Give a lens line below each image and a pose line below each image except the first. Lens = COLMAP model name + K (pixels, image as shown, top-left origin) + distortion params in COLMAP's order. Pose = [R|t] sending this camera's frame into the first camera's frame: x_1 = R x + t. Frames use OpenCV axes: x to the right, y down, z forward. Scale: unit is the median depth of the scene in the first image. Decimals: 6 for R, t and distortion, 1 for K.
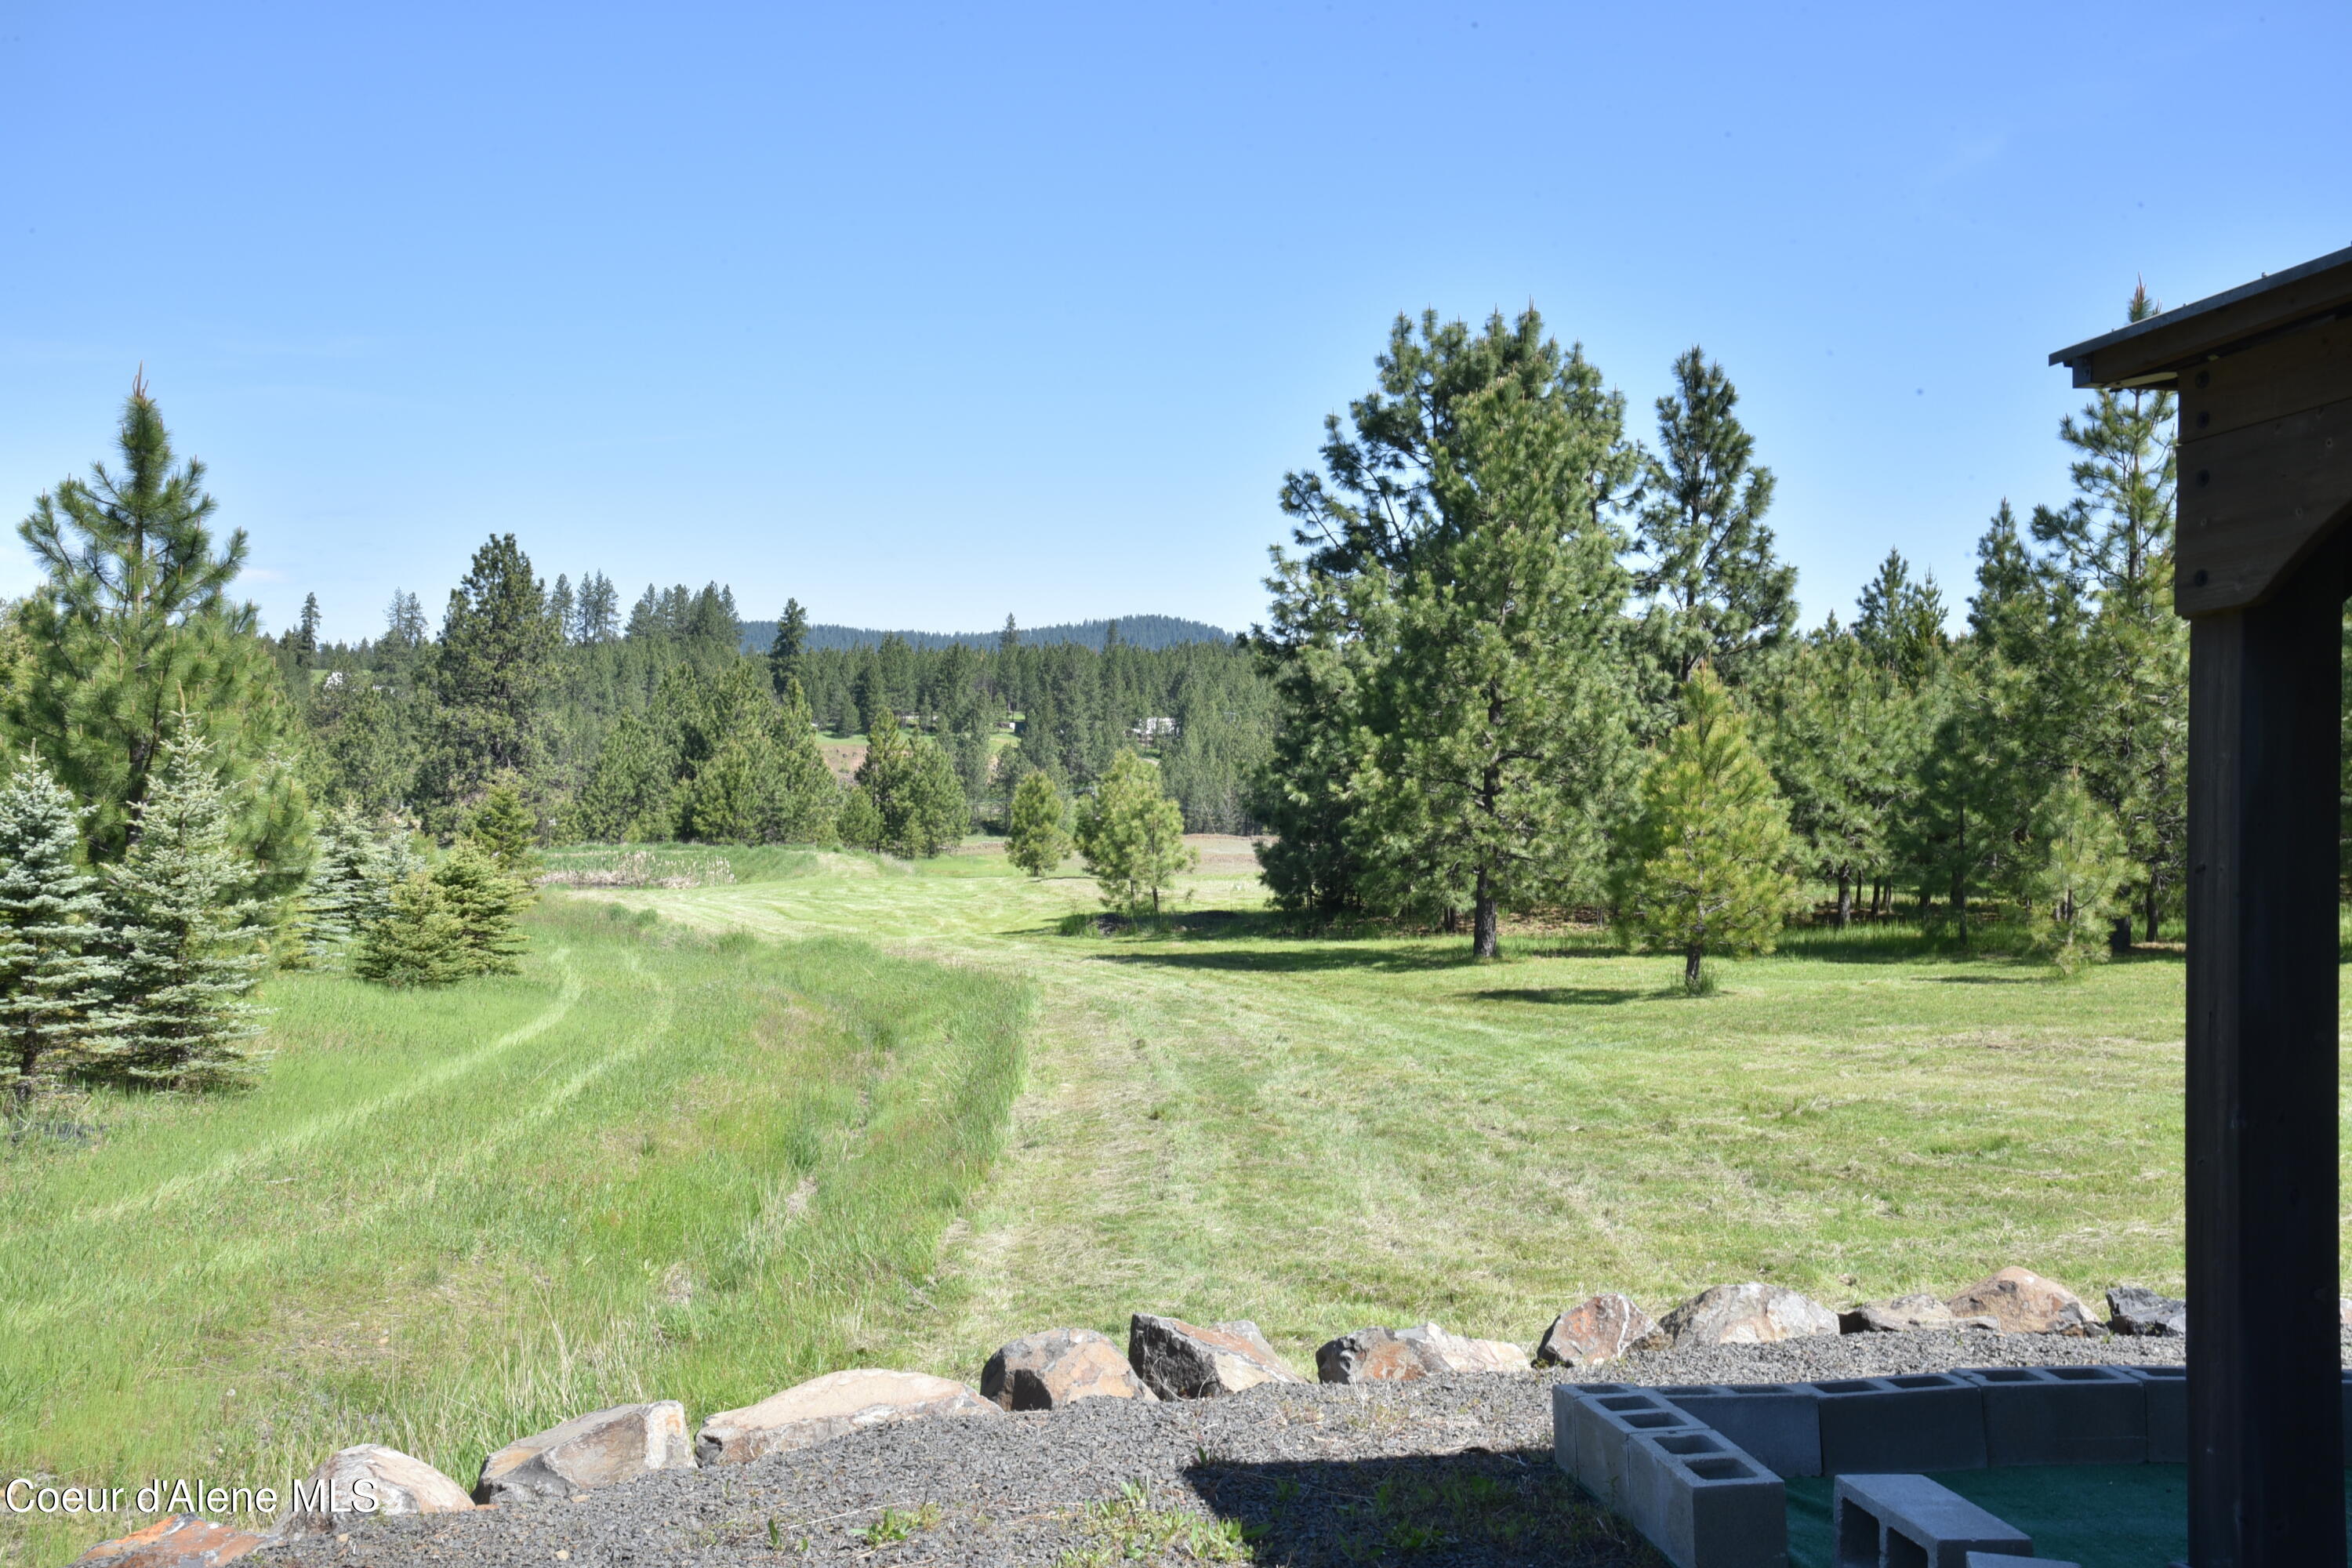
lens RADIAL K [[2317.6, 0, 1175.3], [0, 2317.6, 780.7], [0, 0, 1]] dist [0.109064, 0.000000]
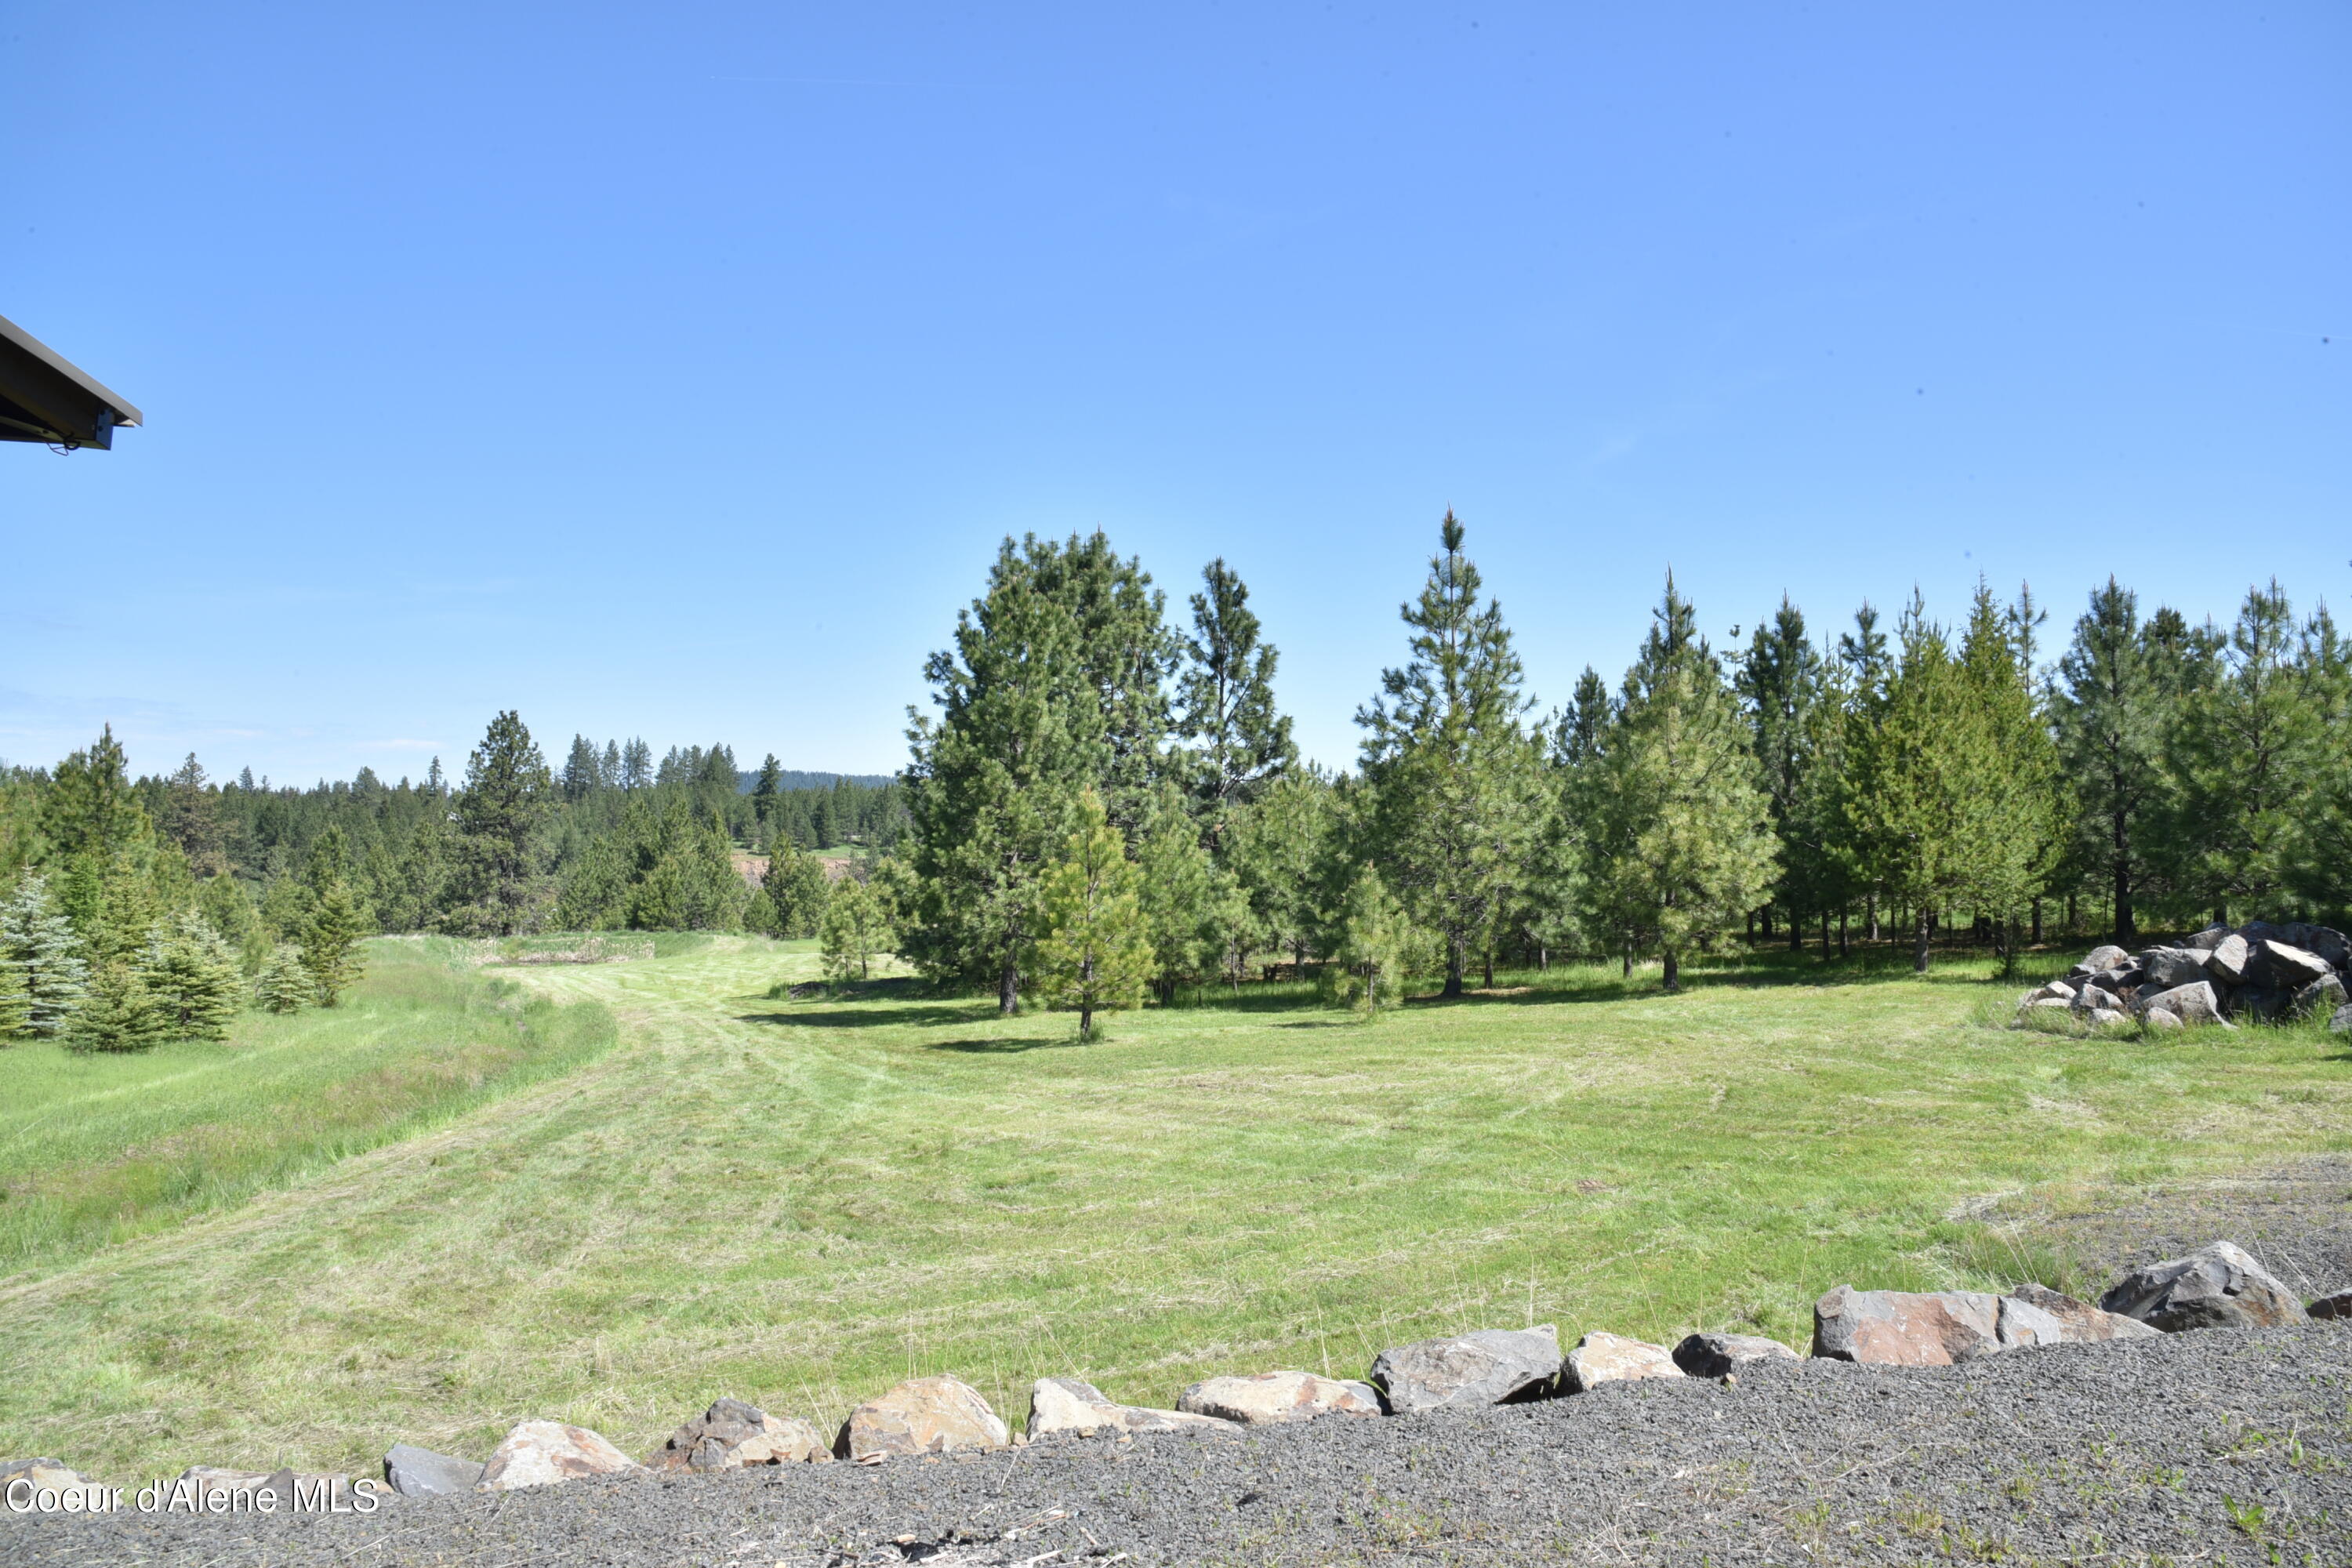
lens RADIAL K [[1619.2, 0, 1177.3], [0, 1619.2, 793.5], [0, 0, 1]] dist [-0.030597, -0.000064]
pose [[0.999310, -0.015949, 0.033541, 0.162767], [0.017654, 0.998535, -0.051158, 0.000366], [-0.032676, 0.051715, 0.998127, 0.061787]]
